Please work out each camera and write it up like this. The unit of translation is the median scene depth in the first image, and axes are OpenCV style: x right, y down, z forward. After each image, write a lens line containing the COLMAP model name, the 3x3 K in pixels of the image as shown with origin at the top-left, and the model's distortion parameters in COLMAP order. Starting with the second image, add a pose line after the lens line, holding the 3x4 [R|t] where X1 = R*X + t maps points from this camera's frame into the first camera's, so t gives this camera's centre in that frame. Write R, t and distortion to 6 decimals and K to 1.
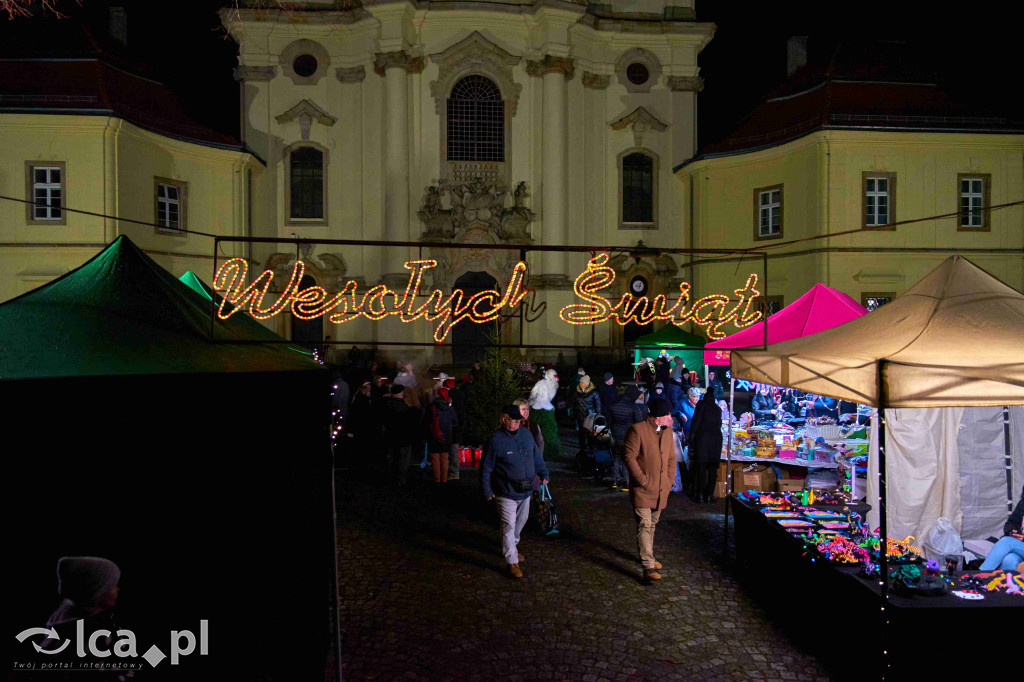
lens RADIAL K [[692.9, 0, 512.0], [0, 692.9, 341.0], [0, 0, 1]] dist [-0.001193, -0.000464]
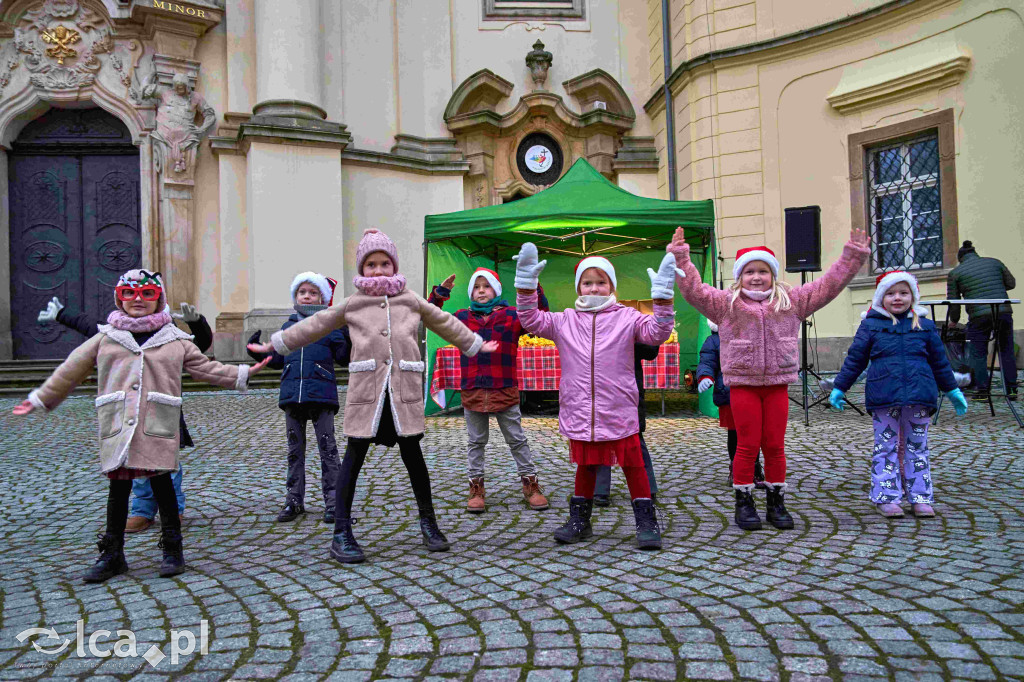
lens RADIAL K [[736.9, 0, 512.0], [0, 736.9, 341.0], [0, 0, 1]] dist [-0.002580, 0.001259]
pose [[0.999485, -0.027607, 0.016385, 0.164661], [0.028203, 0.998905, -0.037337, 0.042605], [-0.015336, 0.037779, 0.999168, 0.608953]]
